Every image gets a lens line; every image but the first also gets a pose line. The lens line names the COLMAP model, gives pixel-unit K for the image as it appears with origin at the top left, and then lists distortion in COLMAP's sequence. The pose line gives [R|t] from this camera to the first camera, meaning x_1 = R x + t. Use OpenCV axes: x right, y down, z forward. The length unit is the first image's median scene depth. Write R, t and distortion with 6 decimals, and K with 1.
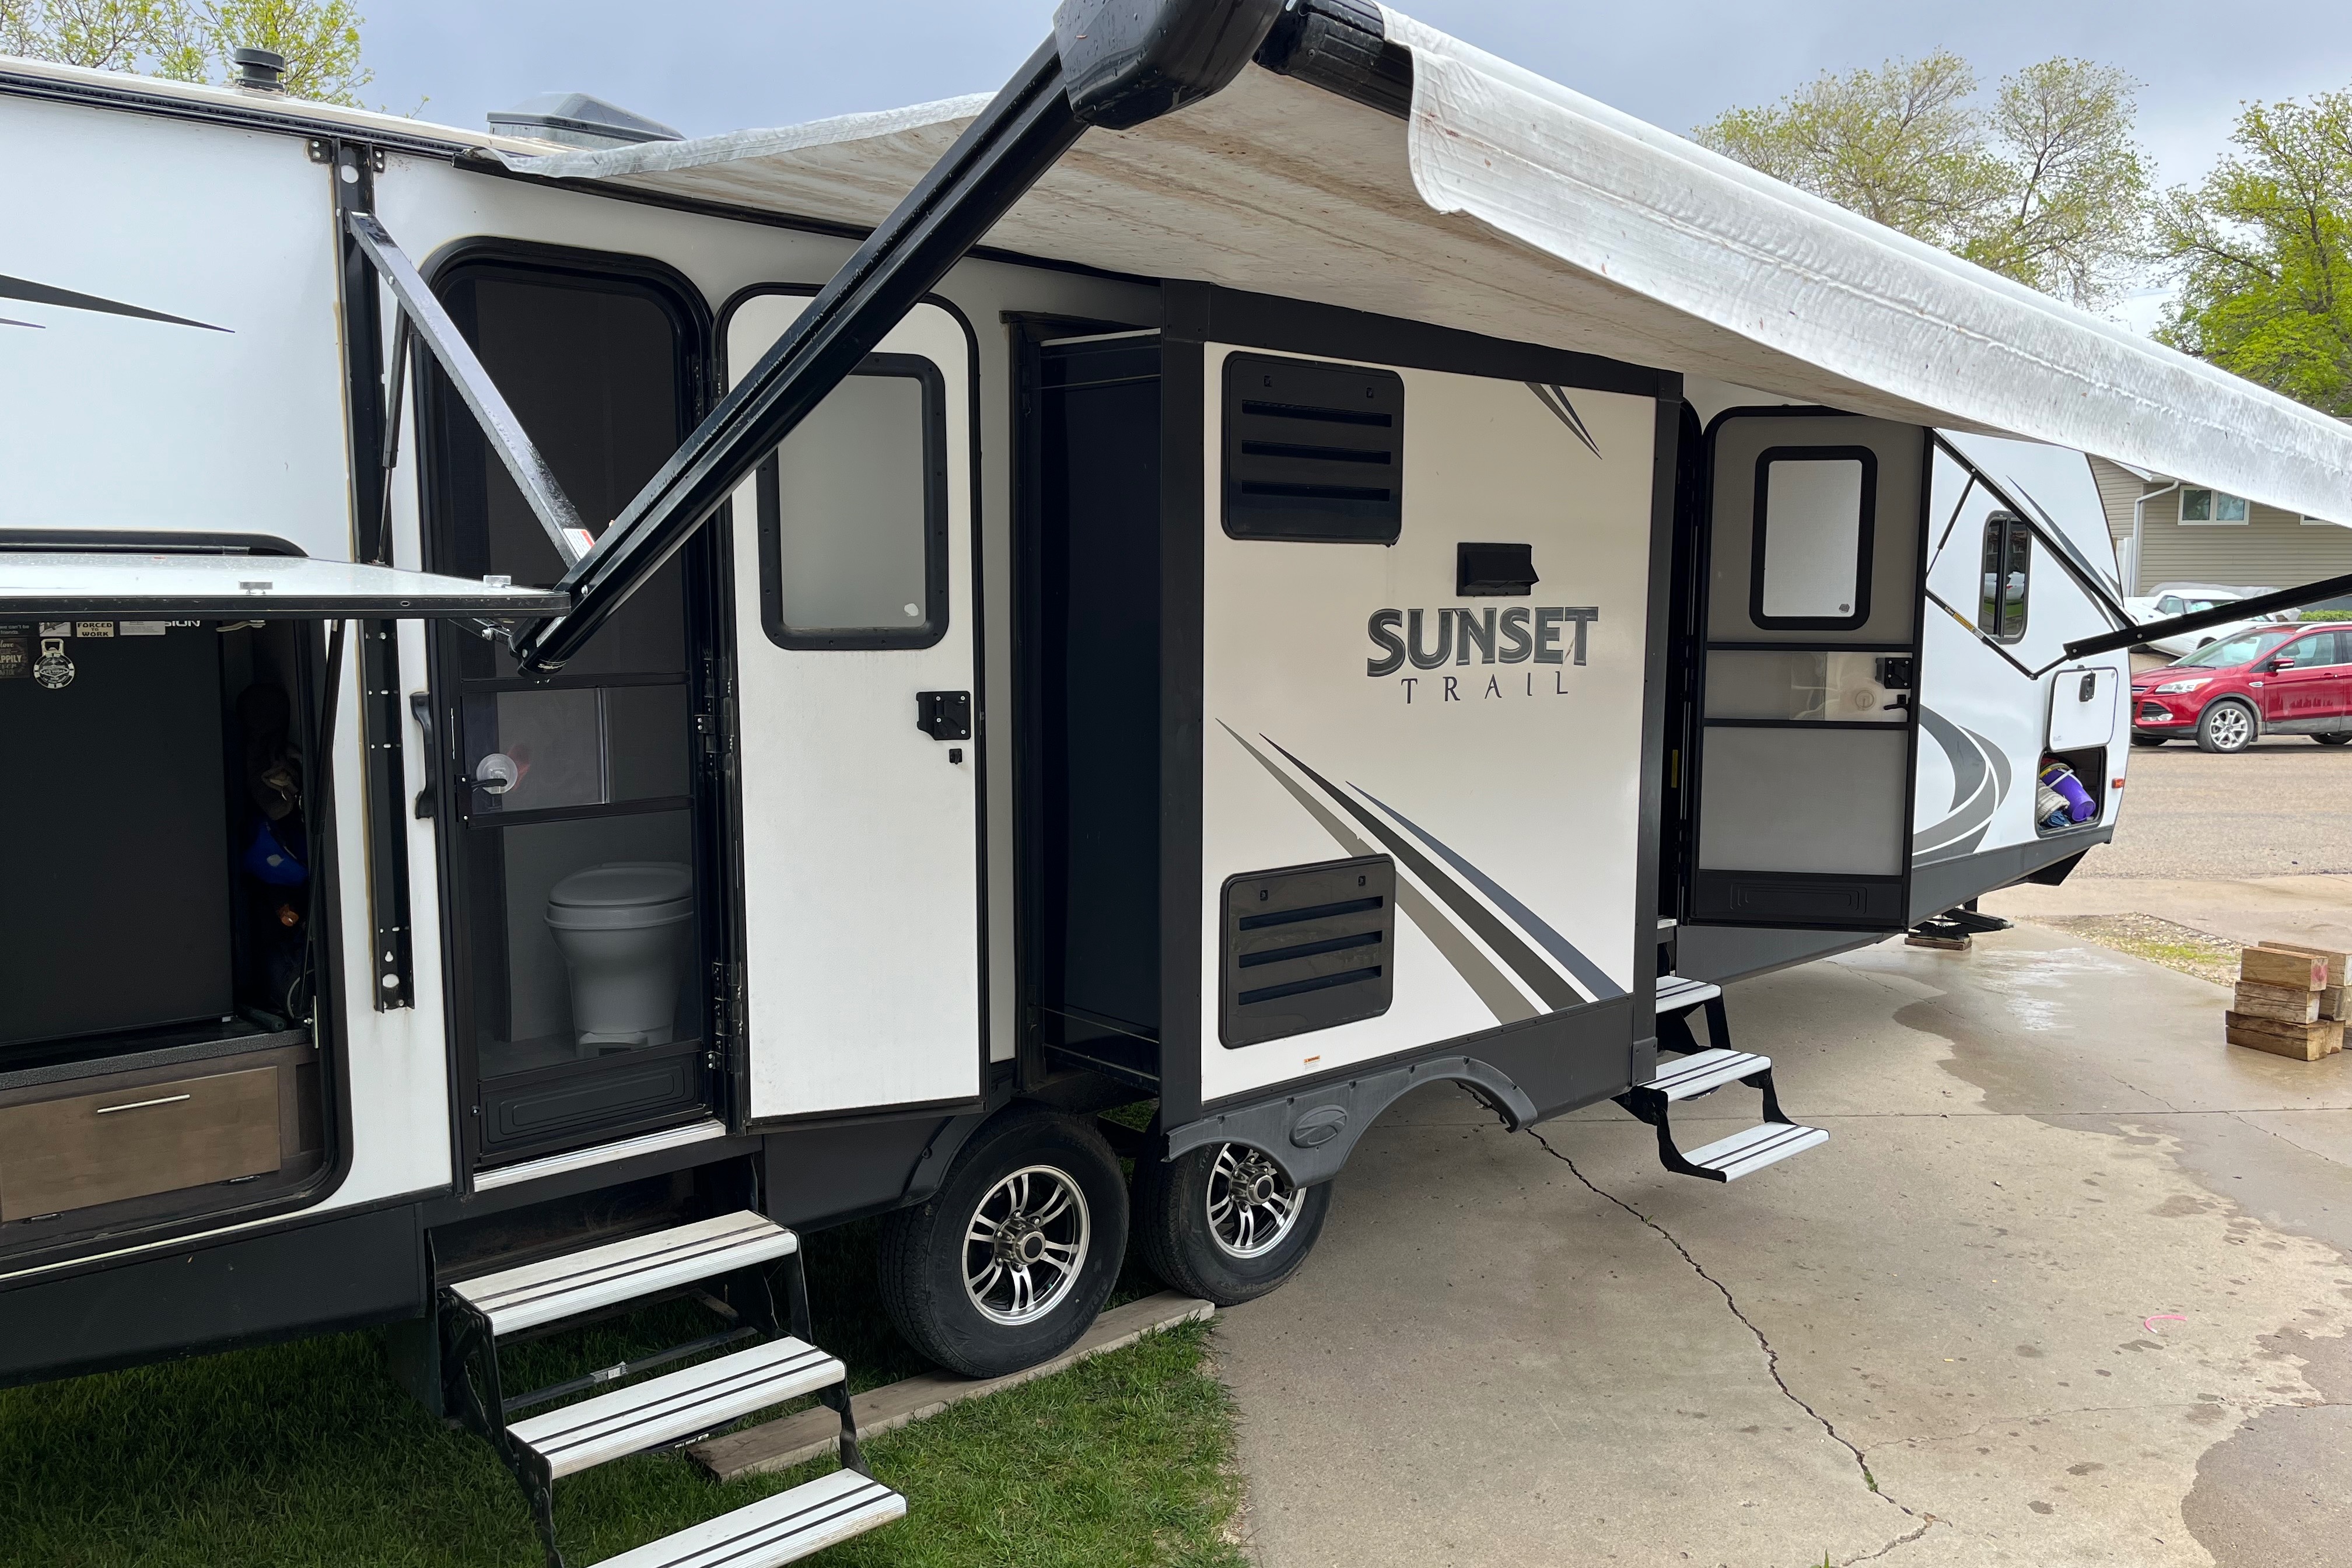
lens RADIAL K [[1833.0, 0, 1230.8], [0, 1833.0, 797.5], [0, 0, 1]] dist [0.100740, -0.130581]
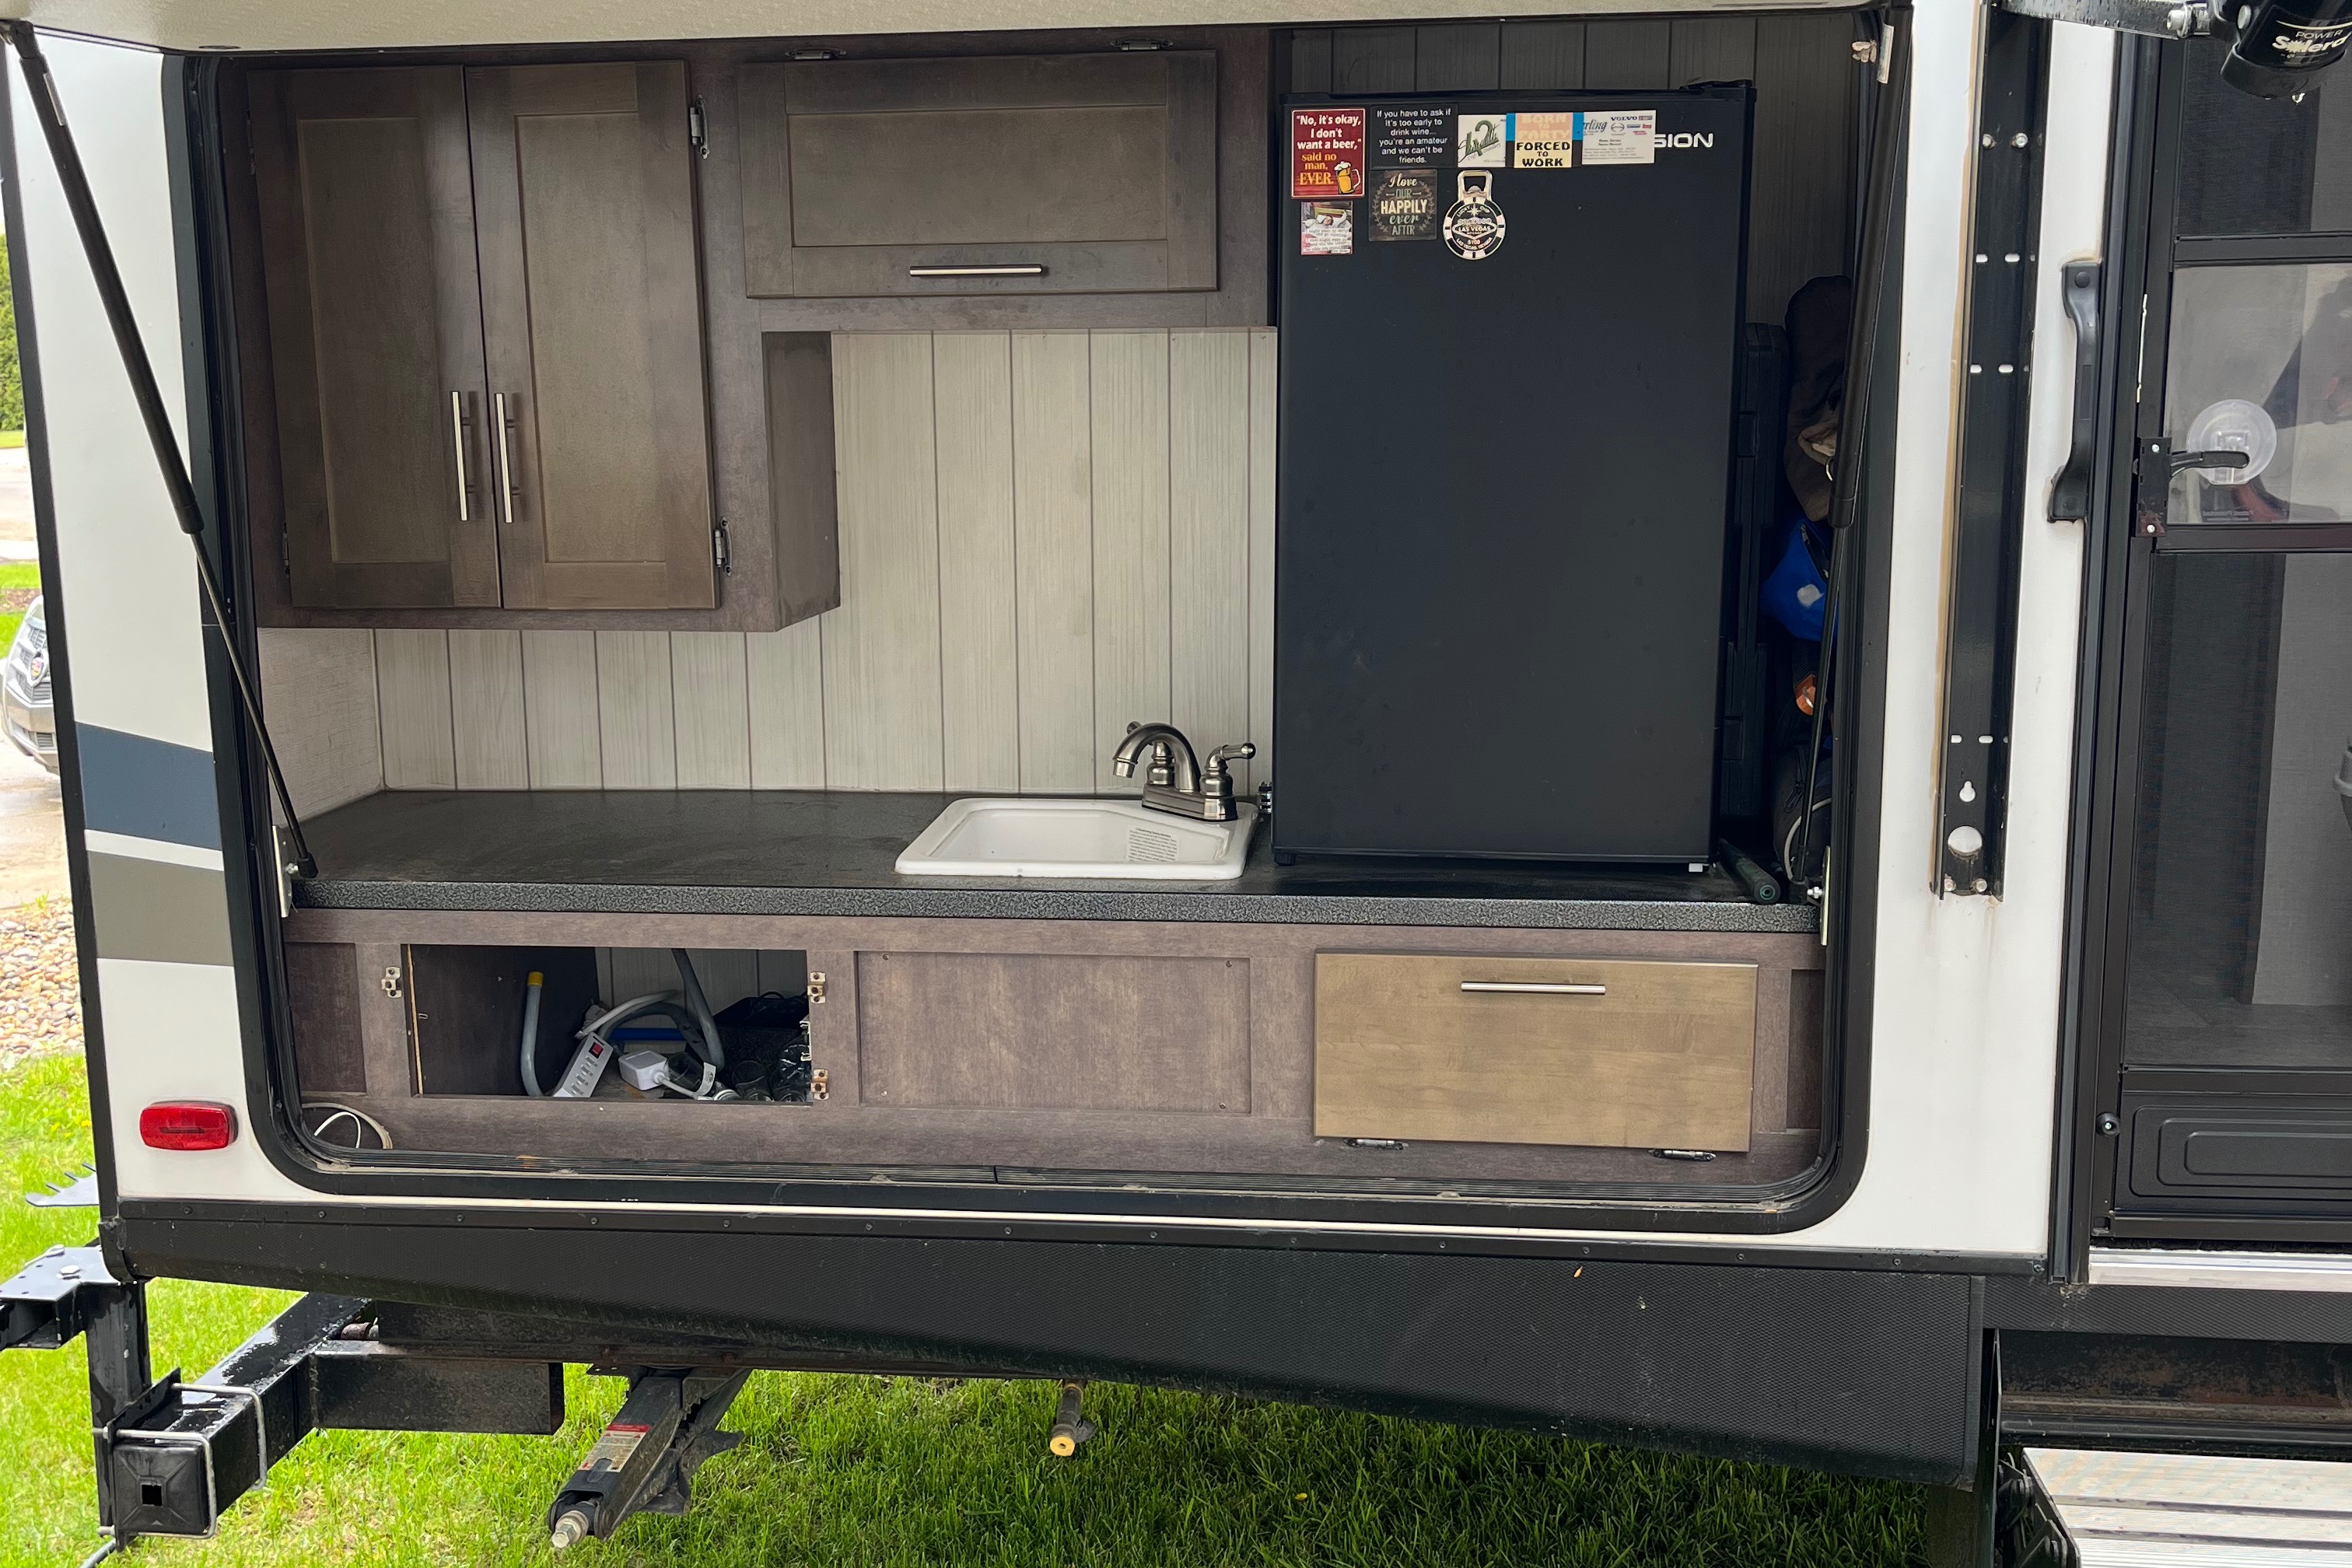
lens RADIAL K [[2326.1, 0, 1175.7], [0, 2326.1, 816.3], [0, 0, 1]] dist [0.019533, 0.002293]
pose [[0.643241, 0.123147, -0.755695, -0.104521], [-0.076863, 0.992381, 0.096292, 0.045447], [0.761796, -0.003854, 0.647806, 0.404600]]
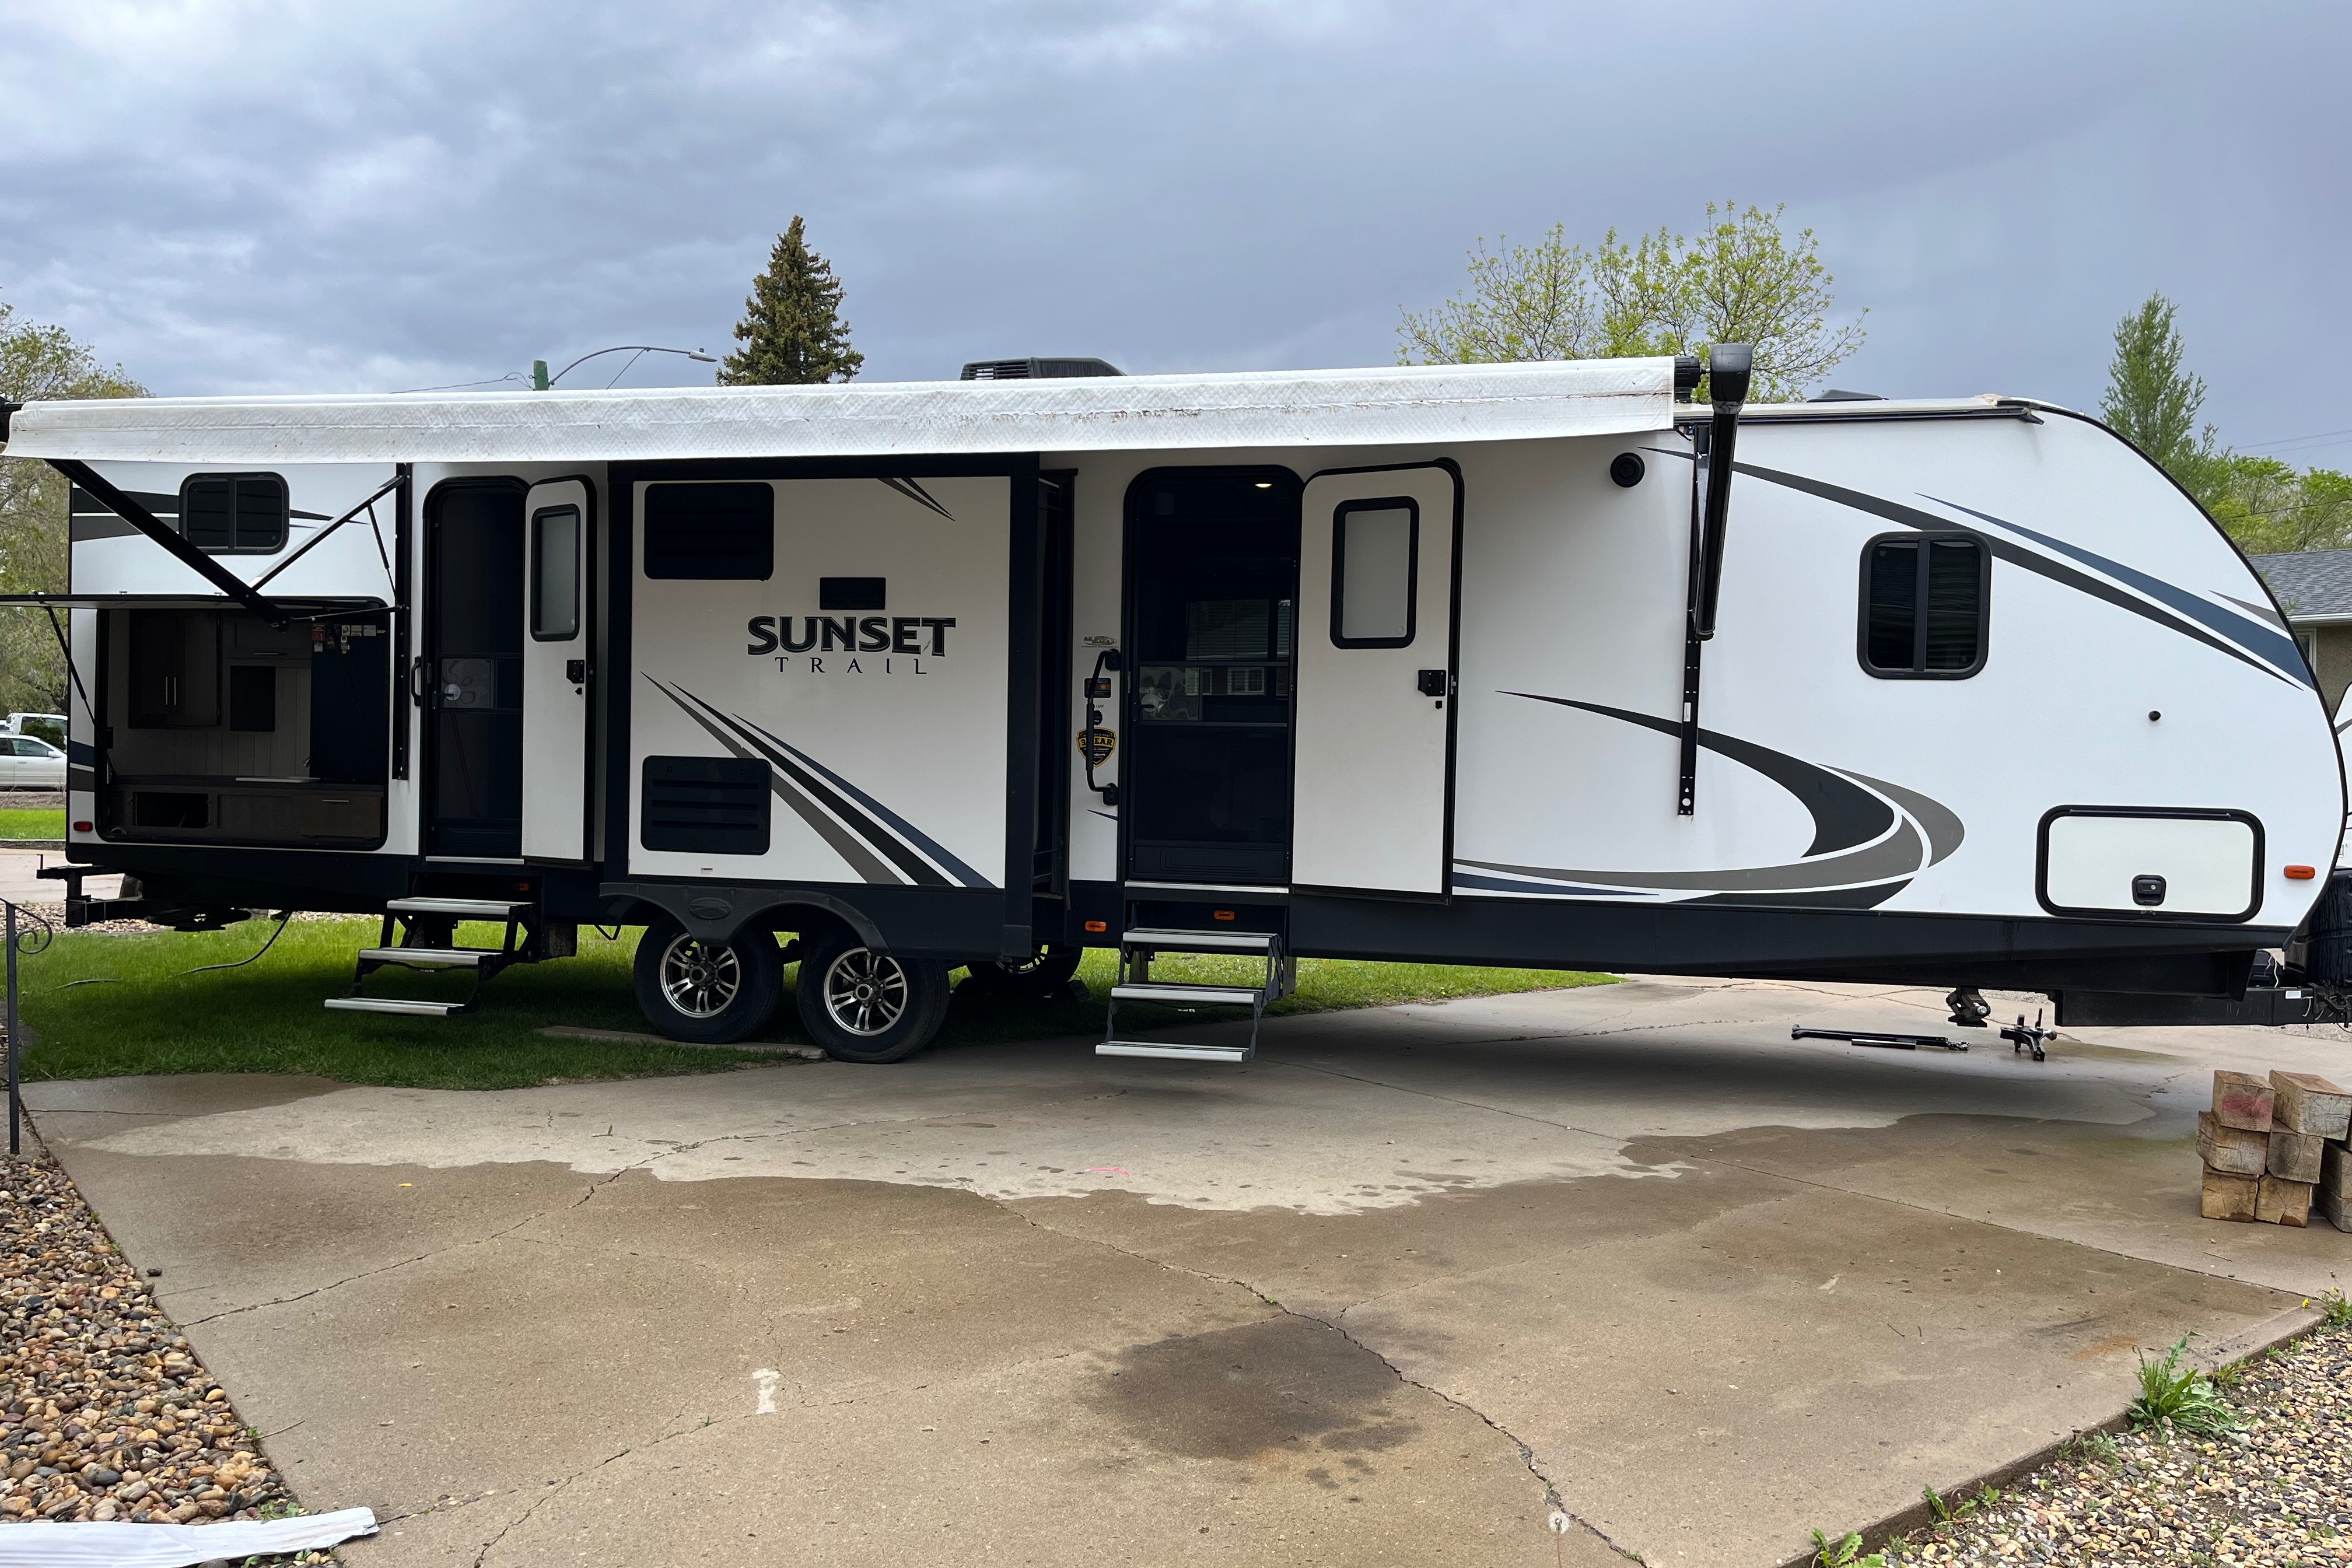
lens RADIAL K [[1833.0, 0, 1230.8], [0, 1833.0, 797.5], [0, 0, 1]] dist [0.100740, -0.130581]
pose [[0.539725, 0.019618, -0.841613, 2.215093], [-0.118120, 0.991603, -0.052636, 0.132048], [0.833514, 0.127820, 0.537510, 0.555679]]
